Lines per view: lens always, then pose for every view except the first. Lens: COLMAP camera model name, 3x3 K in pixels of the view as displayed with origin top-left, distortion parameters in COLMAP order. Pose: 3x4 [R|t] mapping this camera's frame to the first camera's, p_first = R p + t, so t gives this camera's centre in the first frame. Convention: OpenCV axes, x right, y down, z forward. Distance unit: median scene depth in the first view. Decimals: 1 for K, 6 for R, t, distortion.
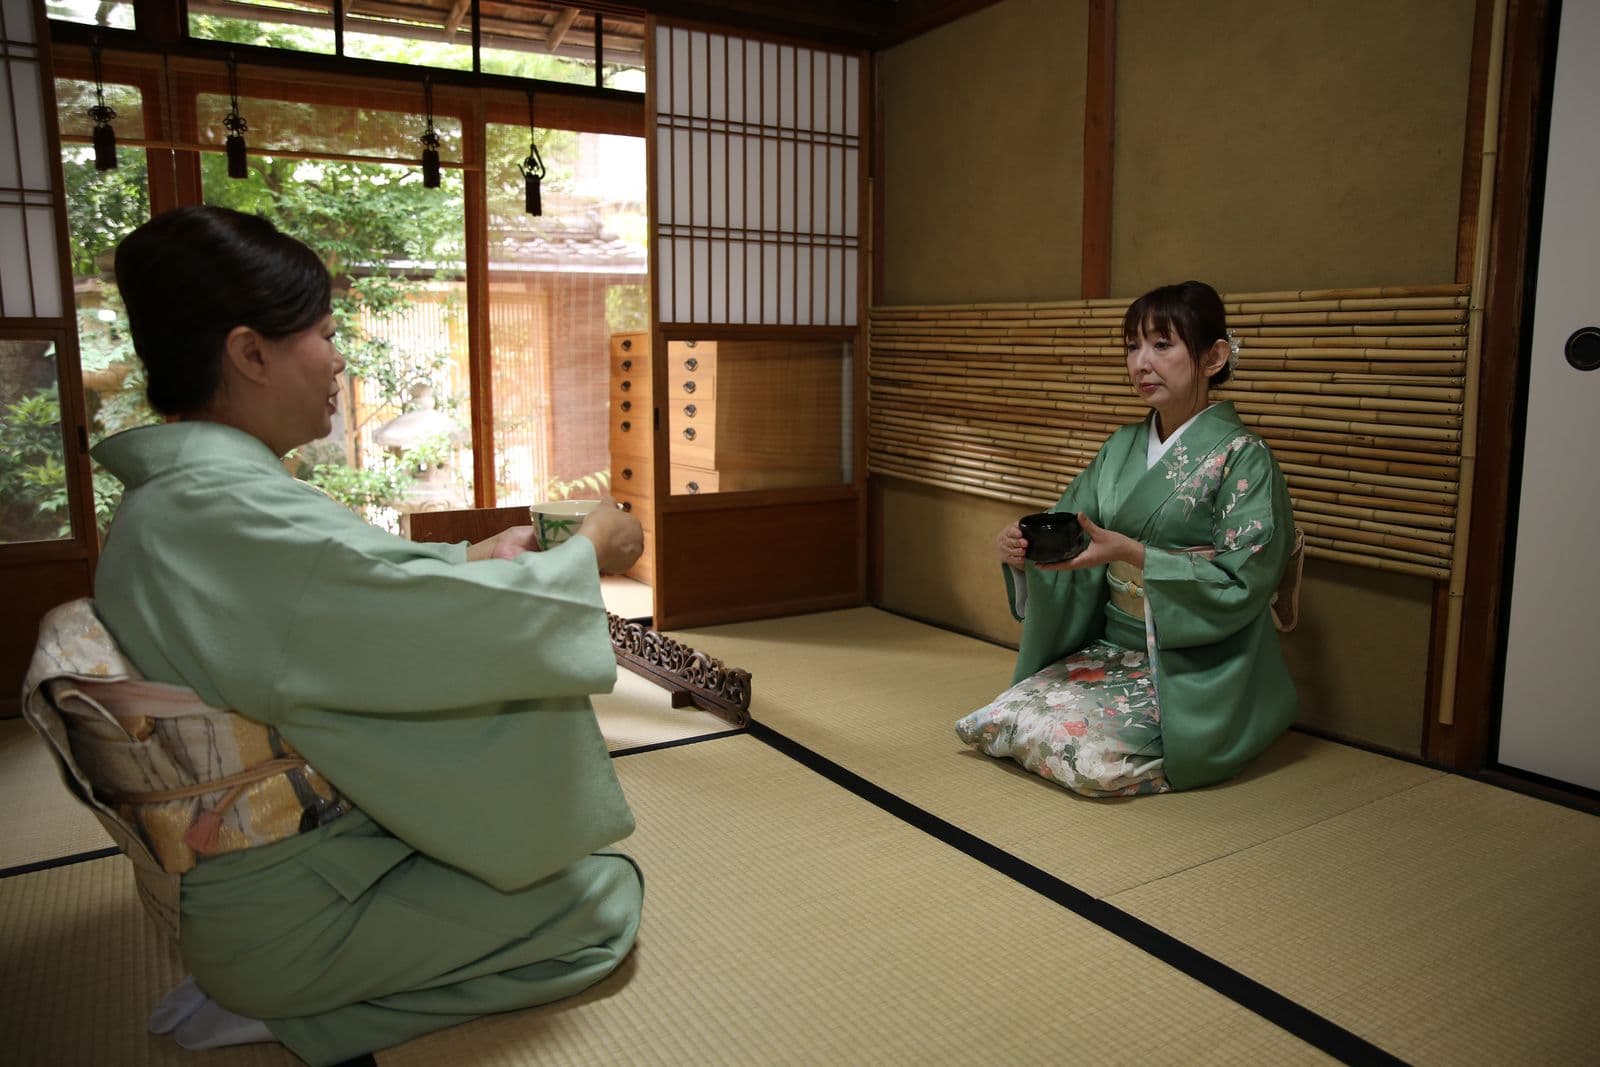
lens RADIAL K [[1165.2, 0, 798.0], [0, 1165.2, 528.5], [0, 0, 1]] dist [-0.101472, 0.091139]
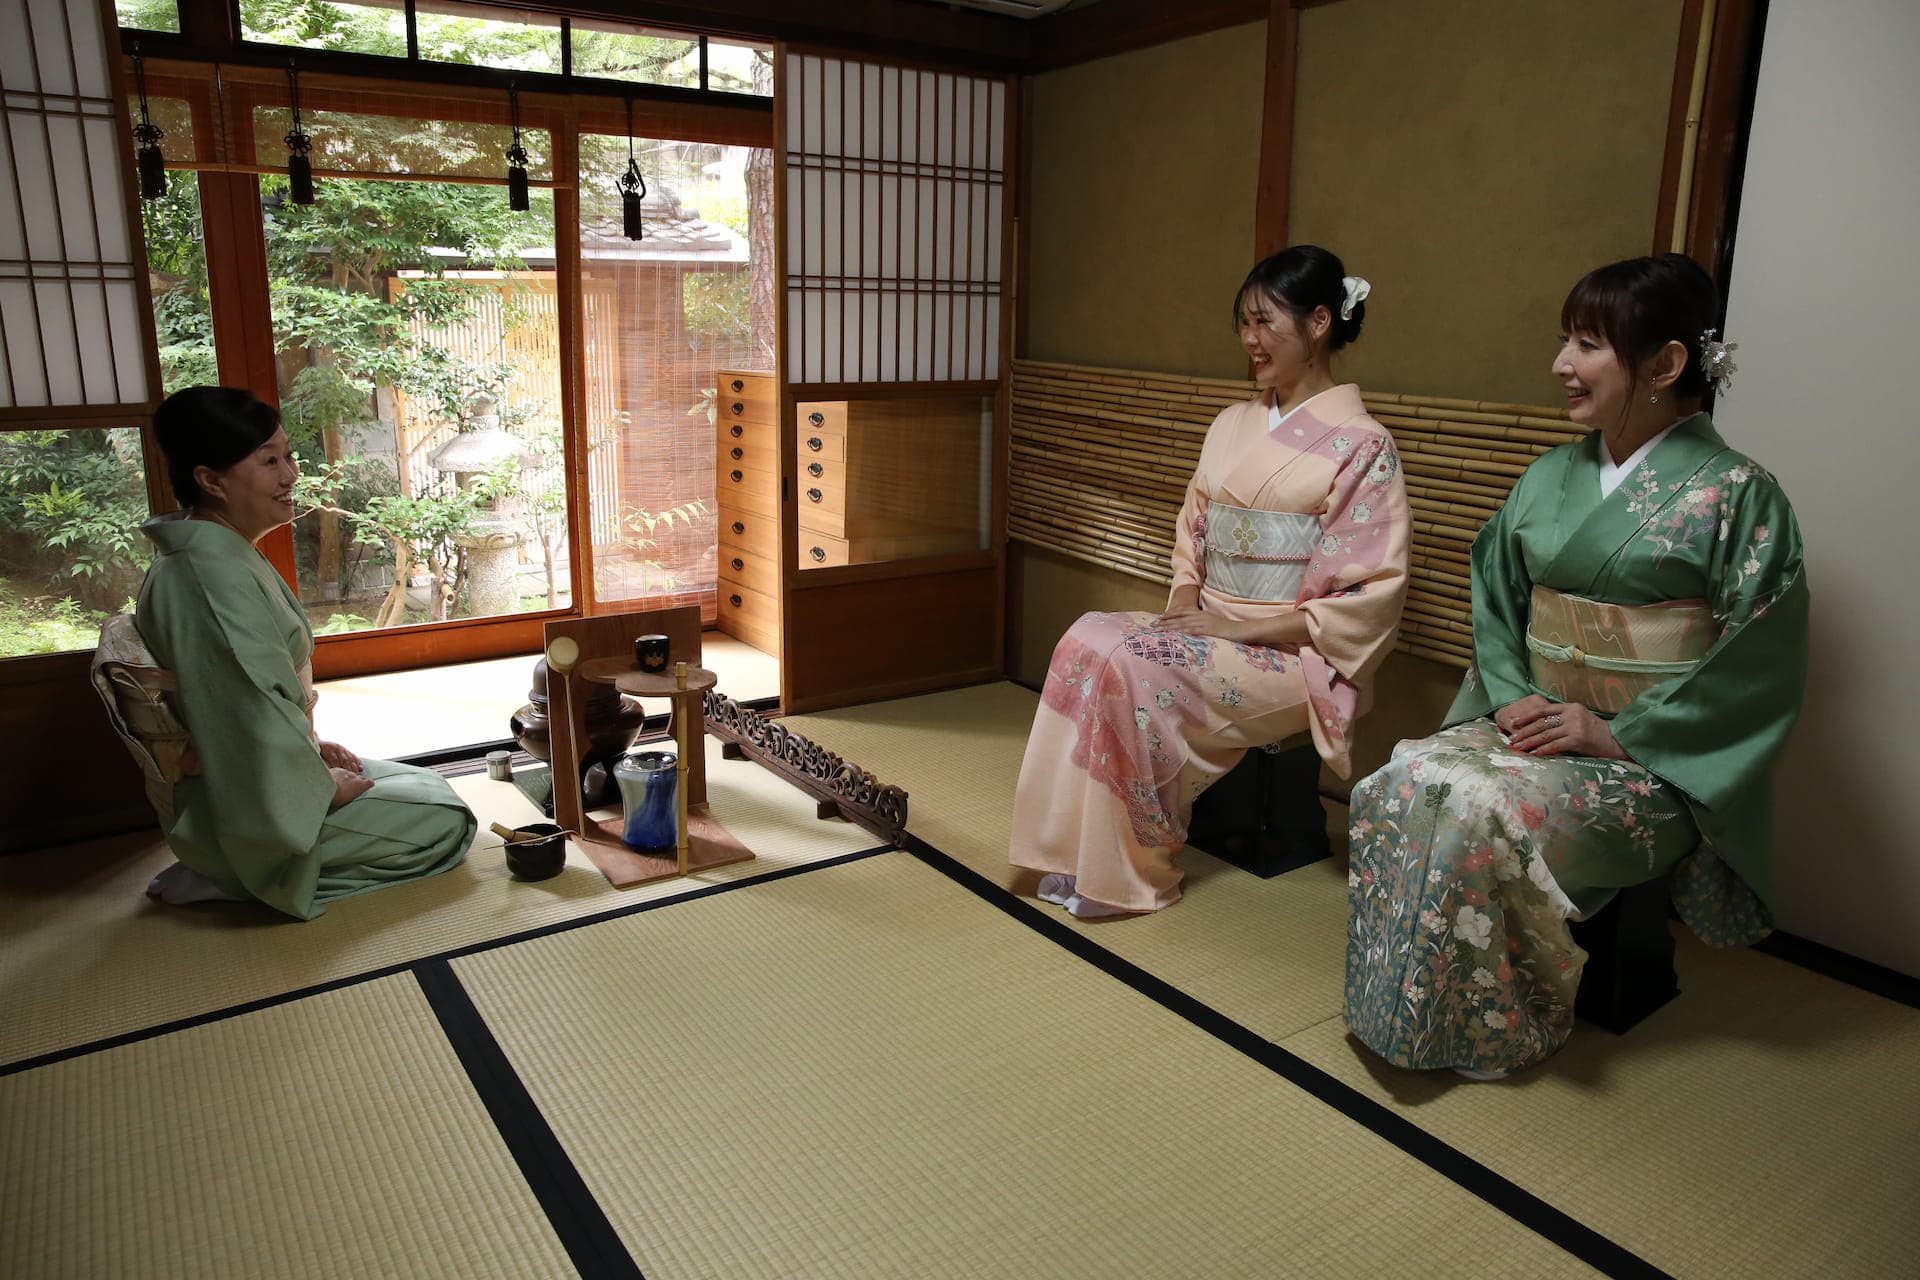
lens RADIAL K [[1336.3, 0, 960.0], [0, 1336.3, 640.0], [0, 0, 1]] dist [-0.116147, 0.094377]
pose [[0.998235, 0.001540, 0.059363, -0.044661], [-0.007022, 0.995711, 0.092254, -0.071540], [-0.058966, -0.092508, 0.993964, -0.066133]]
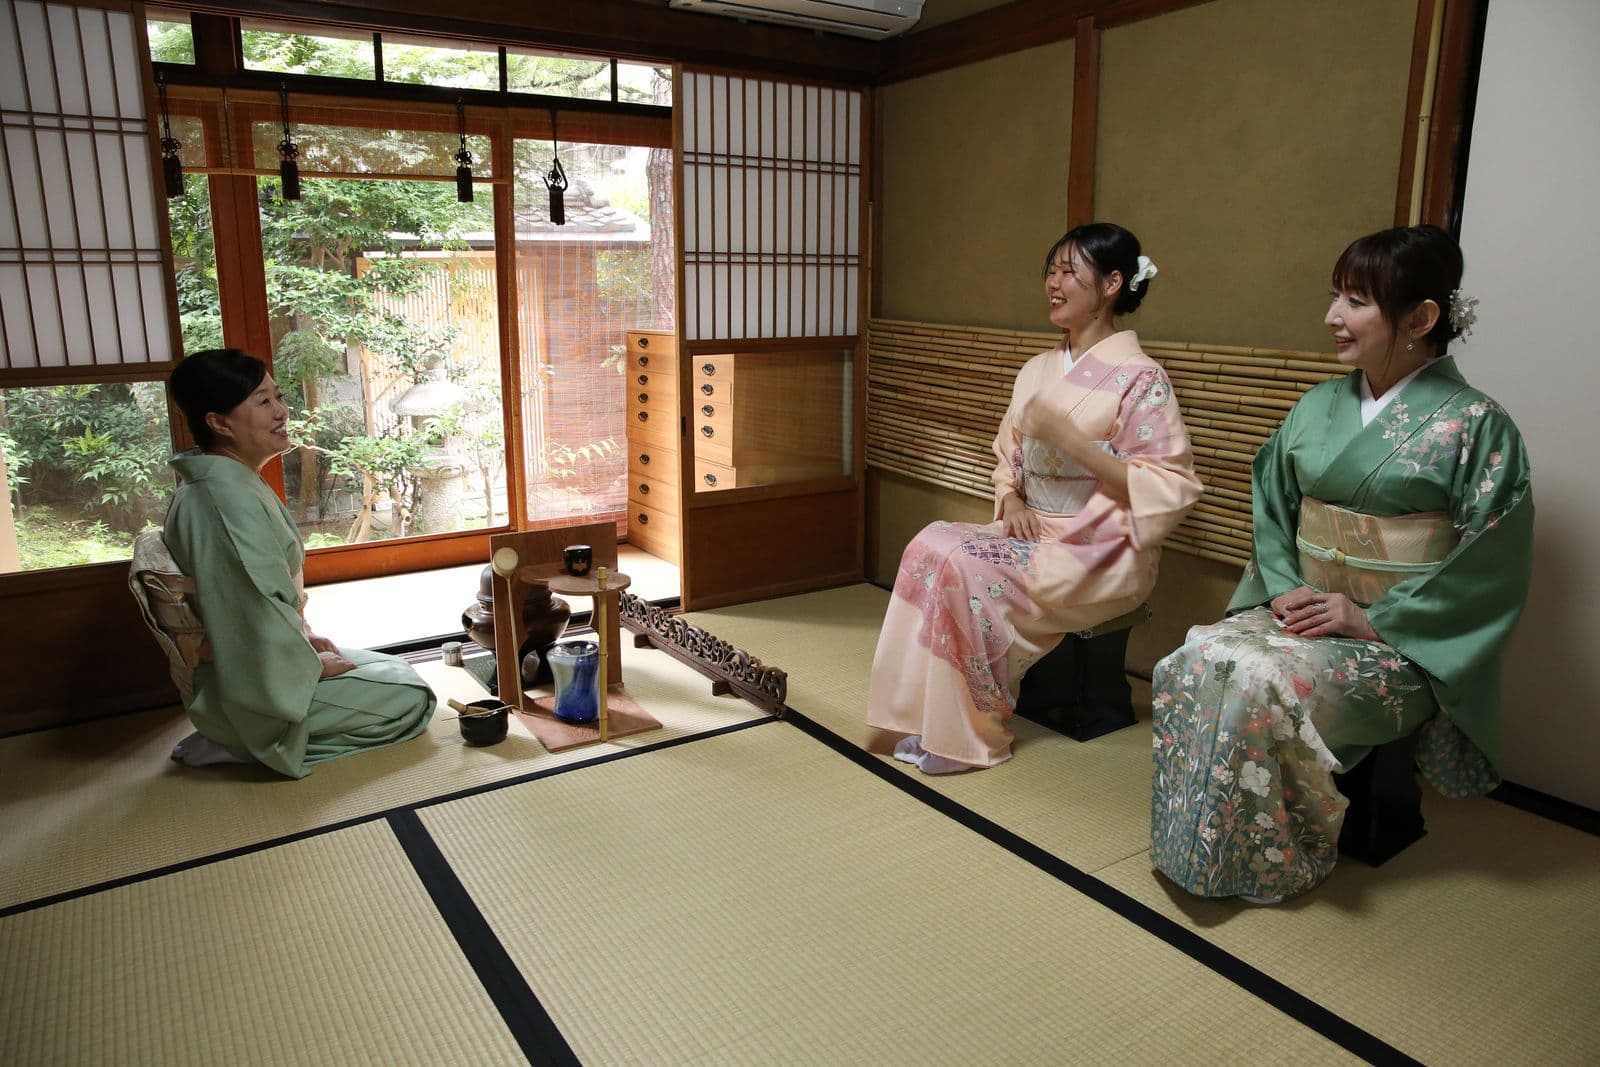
lens RADIAL K [[1113.6, 0, 800.0], [0, 1113.6, 533.5], [0, 0, 1]] dist [-0.116147, 0.094377]
pose [[0.999330, -0.005642, 0.036174, -0.047454], [0.002912, 0.997173, 0.075083, -0.069448], [-0.036495, -0.074927, 0.996521, -0.081138]]
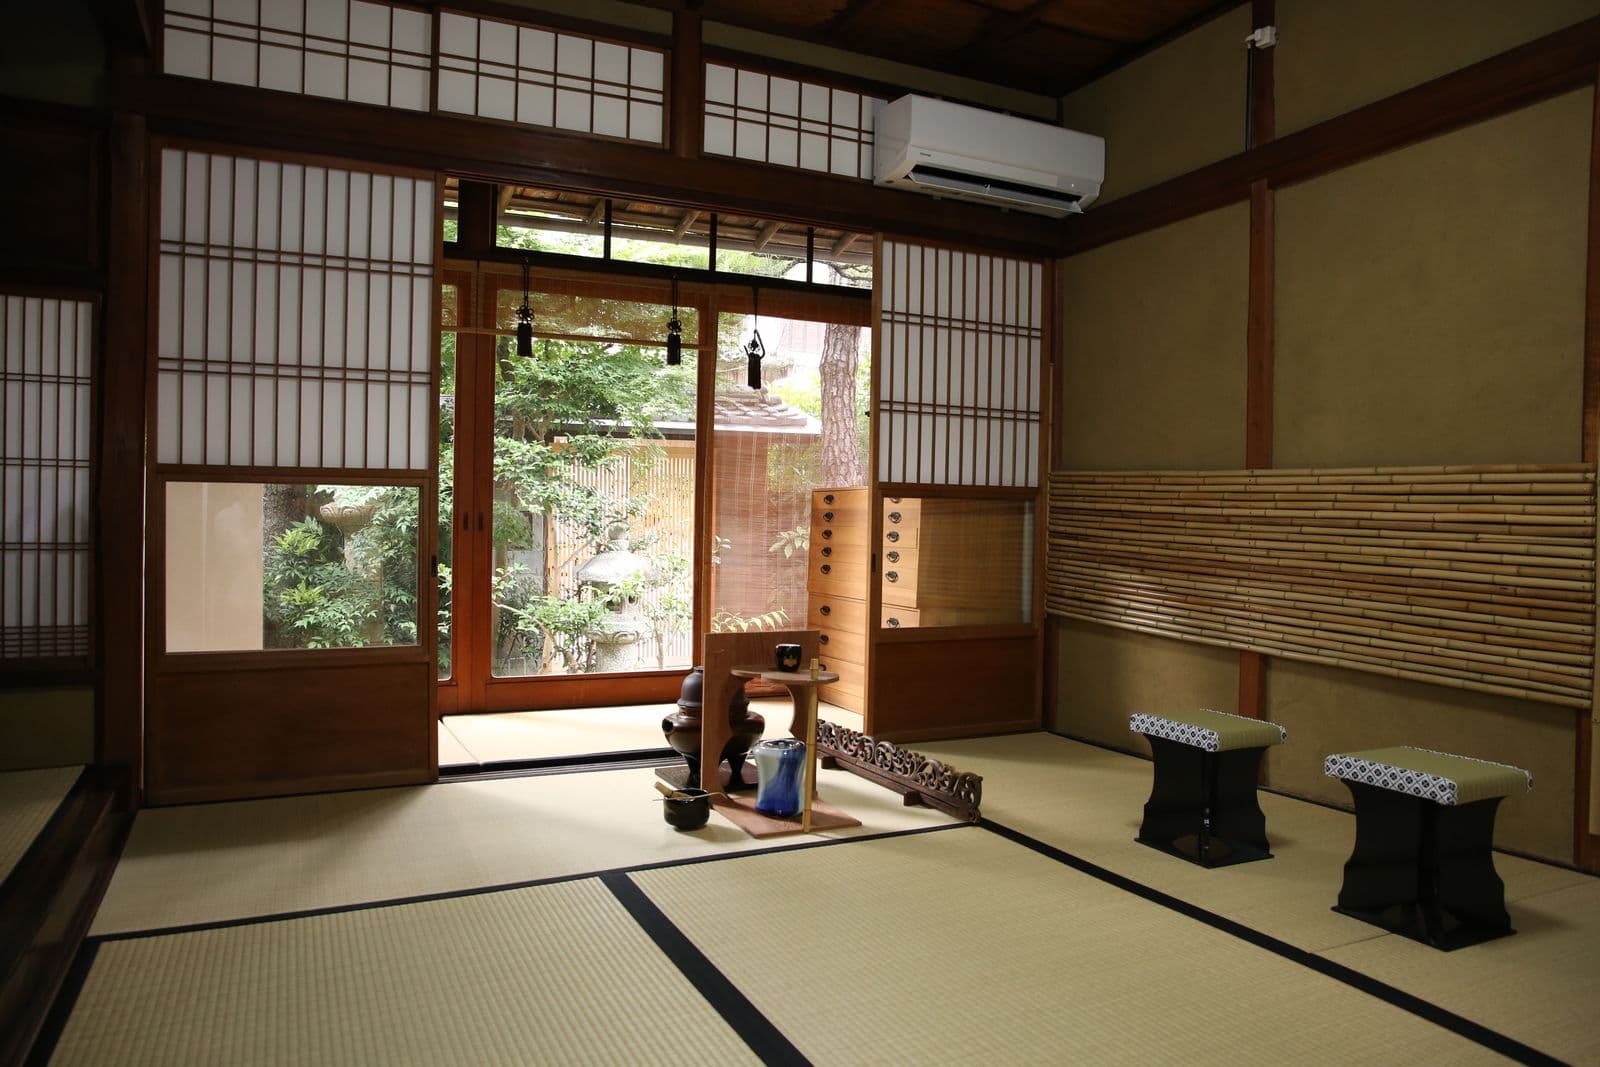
lens RADIAL K [[1114.7, 0, 796.7], [0, 1114.7, 522.3], [0, 0, 1]] dist [-0.107867, 0.081041]
pose [[0.995111, 0.019202, -0.096876, -0.088251], [-0.031953, 0.990755, -0.131844, 0.016290], [0.093449, 0.134295, 0.986525, -0.125495]]
